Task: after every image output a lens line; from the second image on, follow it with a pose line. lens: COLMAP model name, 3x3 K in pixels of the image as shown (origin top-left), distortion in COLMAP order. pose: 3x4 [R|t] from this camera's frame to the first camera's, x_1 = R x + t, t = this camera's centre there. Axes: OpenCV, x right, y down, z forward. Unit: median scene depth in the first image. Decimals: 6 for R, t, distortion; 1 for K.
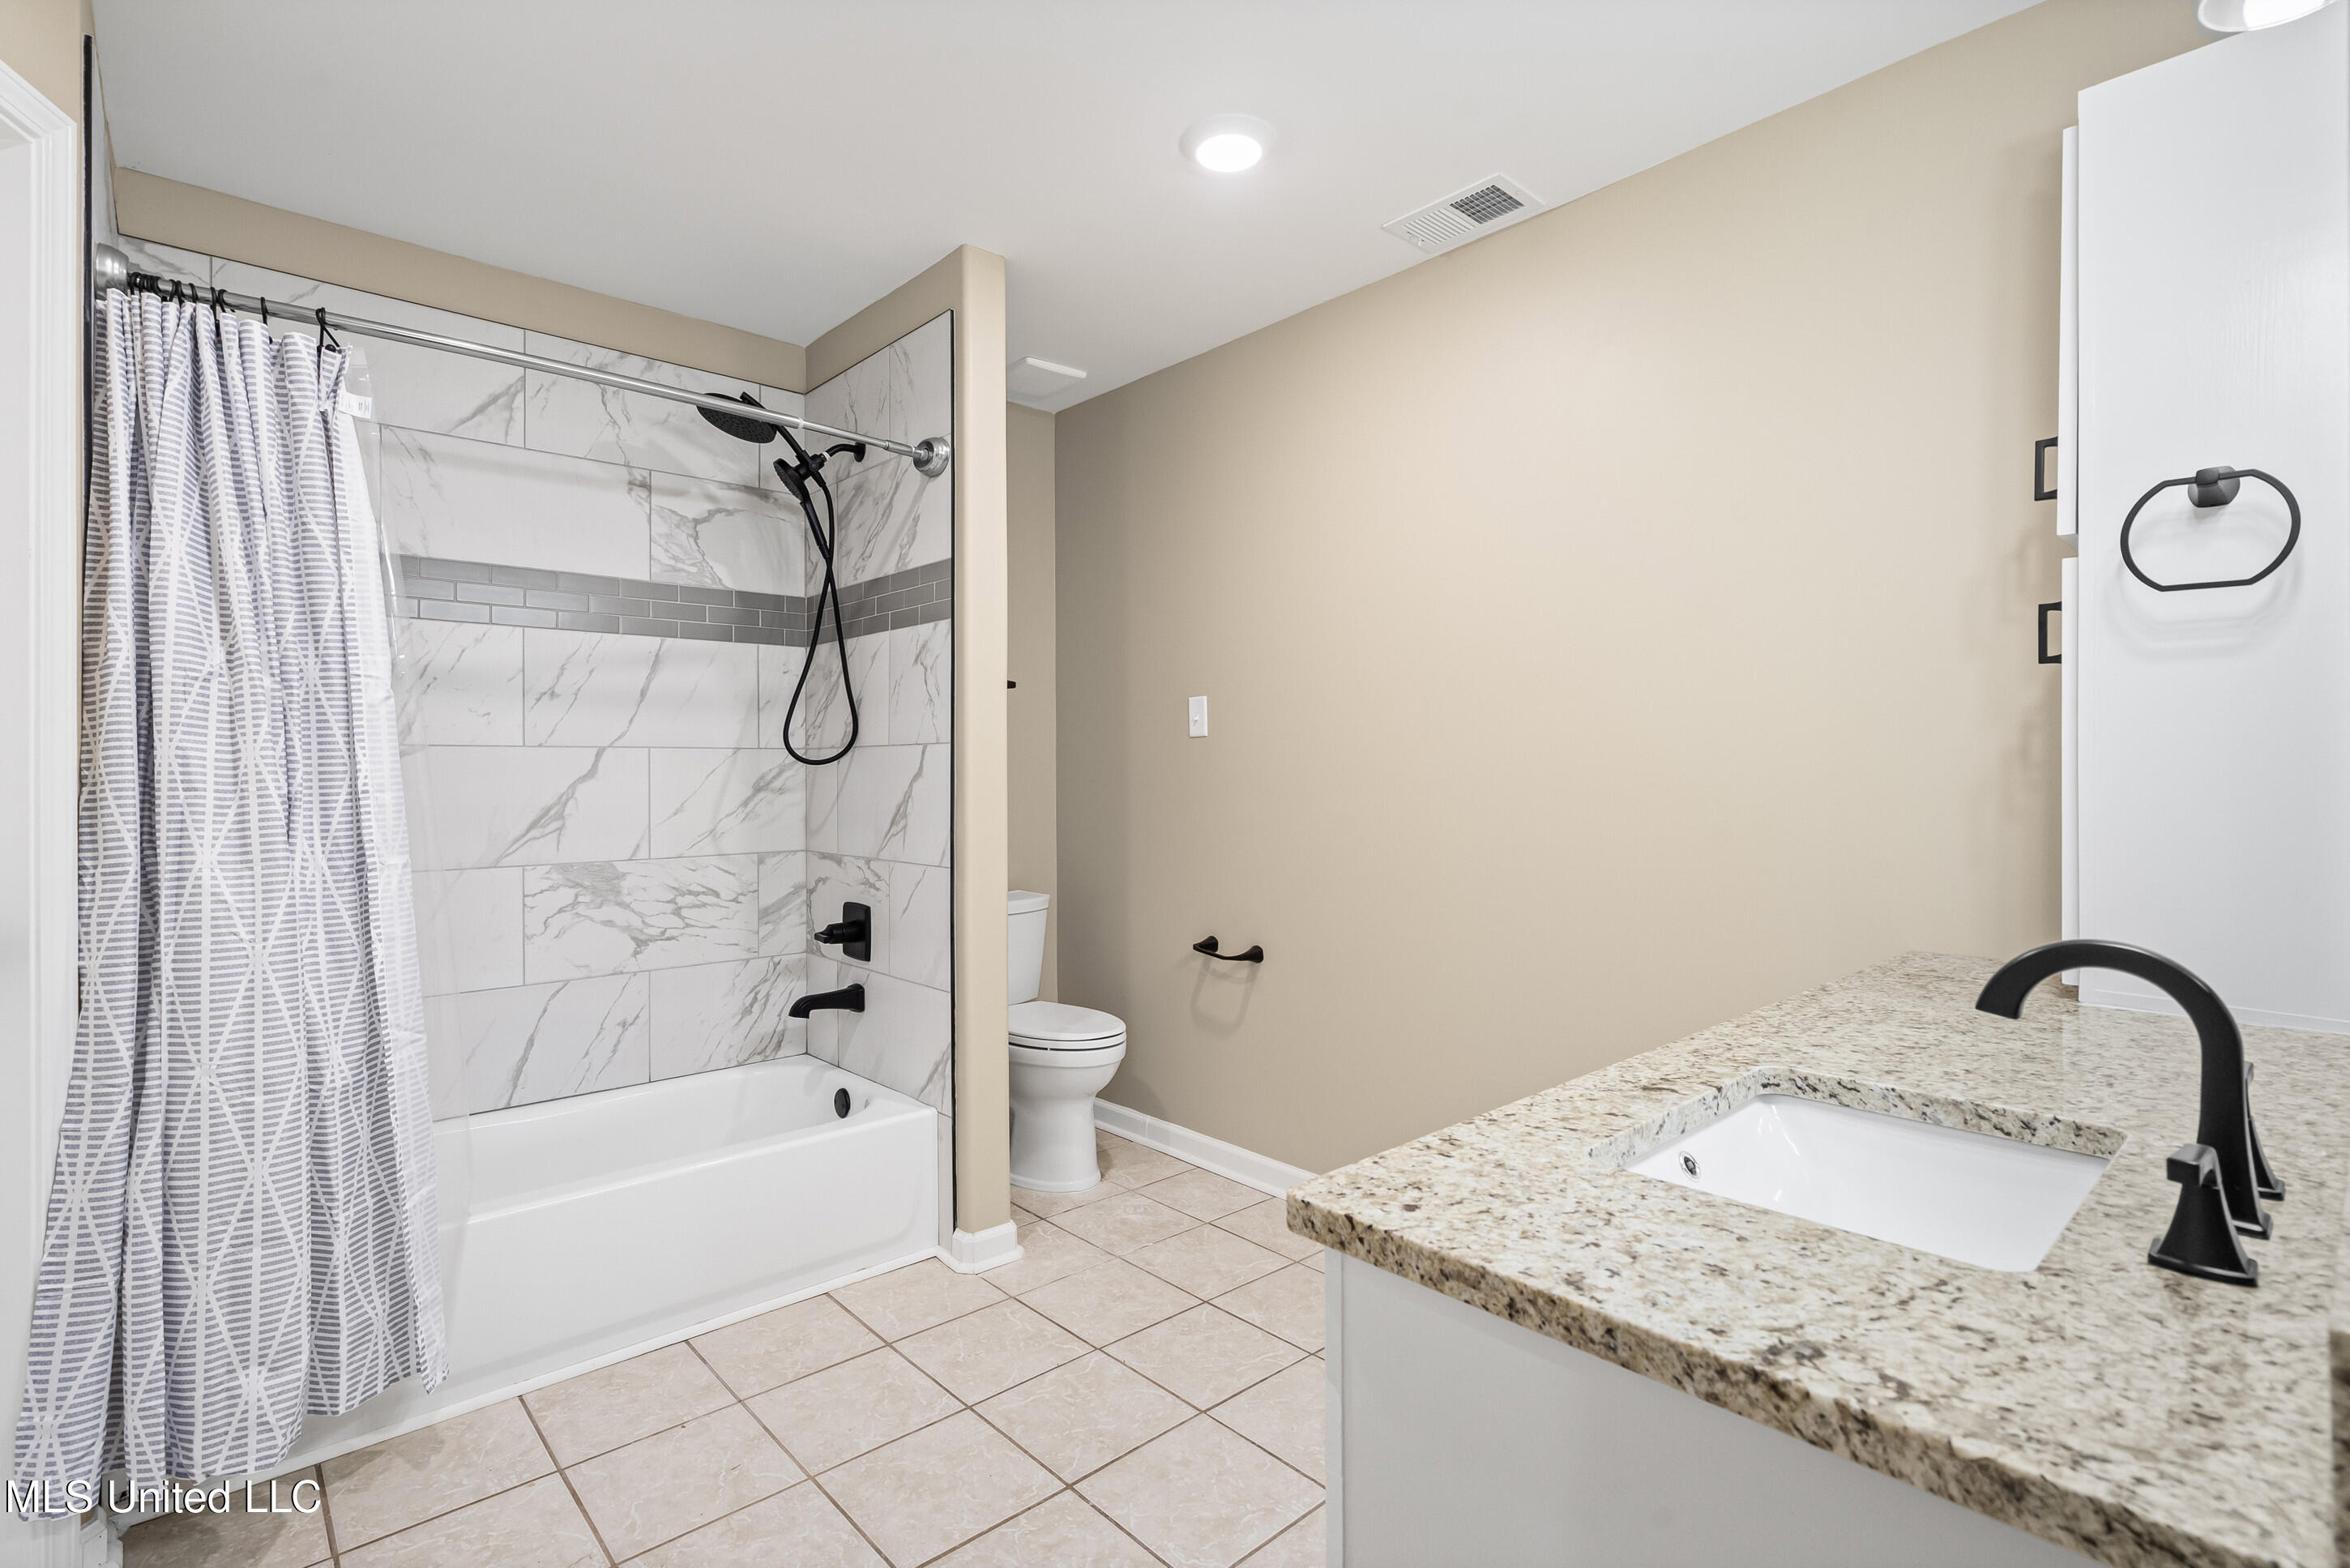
lens RADIAL K [[1081.9, 0, 1171.1], [0, 1081.9, 783.5], [0, 0, 1]] dist [-0.000246, -0.000221]
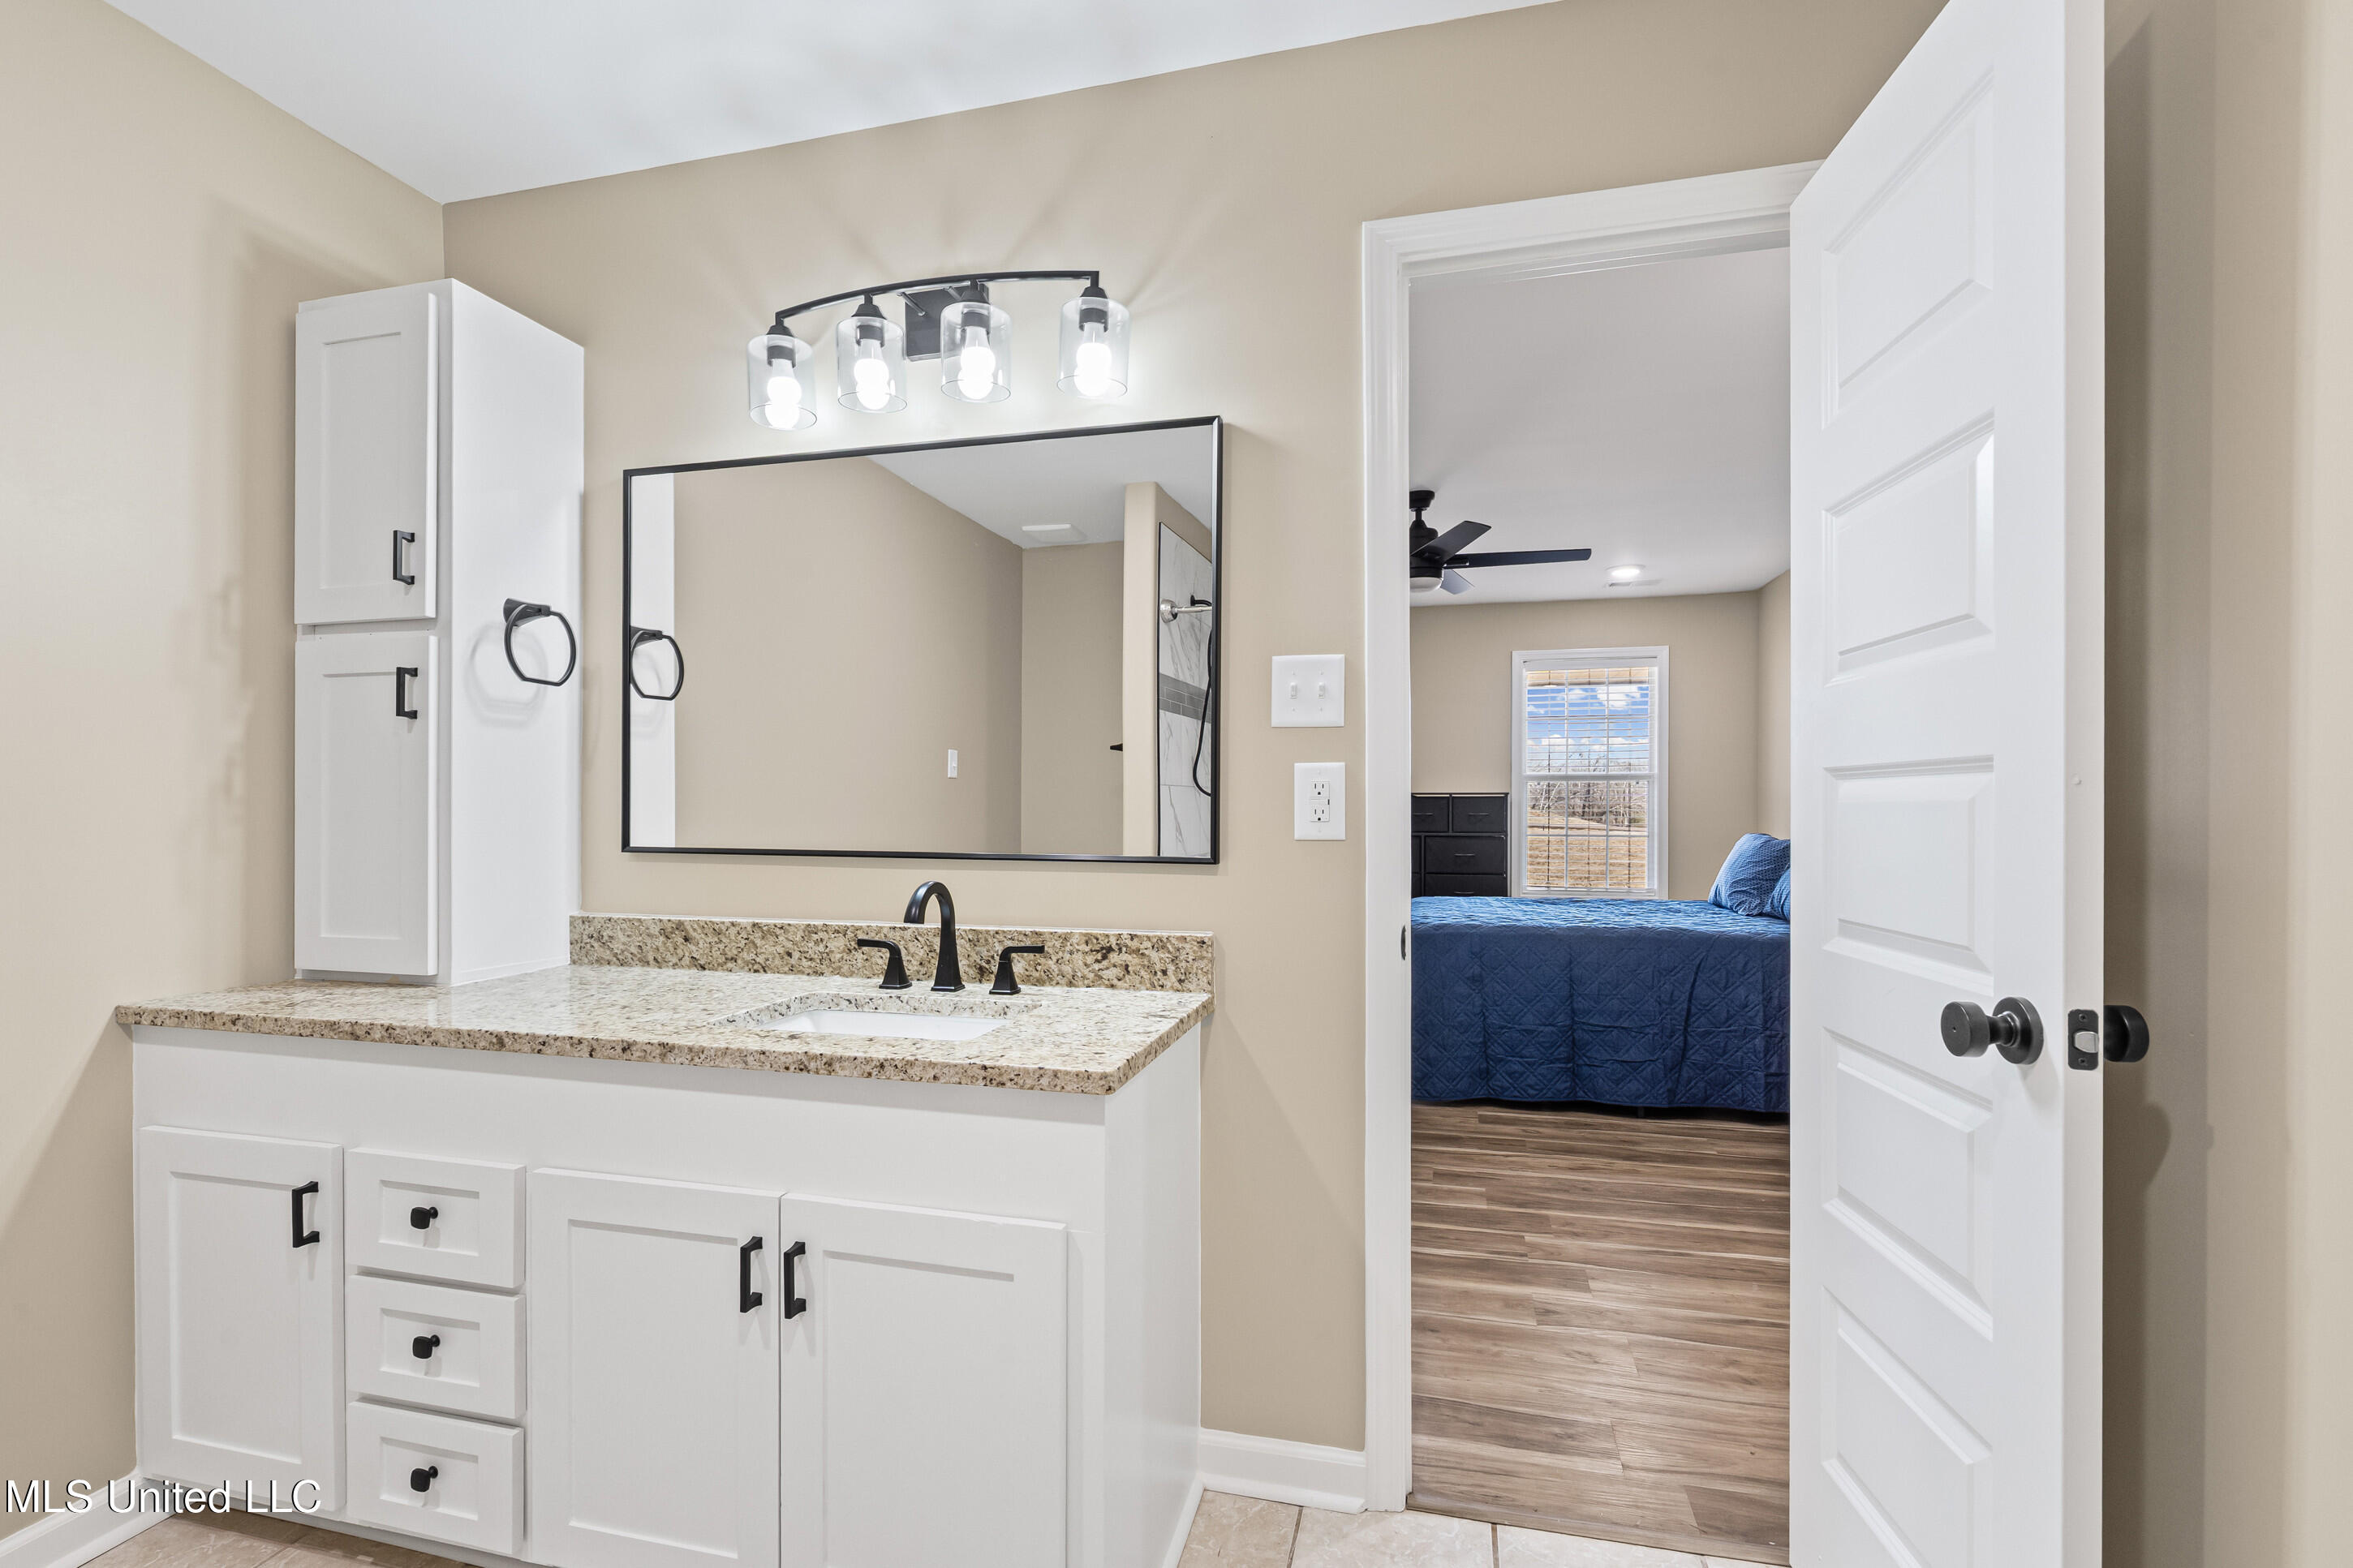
lens RADIAL K [[1083.2, 0, 1174.7], [0, 1083.2, 791.6], [0, 0, 1]] dist [-0.000246, -0.000221]
pose [[-0.539210, 0.003319, 0.842165, -1.046067], [0.004477, 0.999989, -0.001075, -0.031686], [-0.842159, 0.003190, -0.539219, 1.418537]]
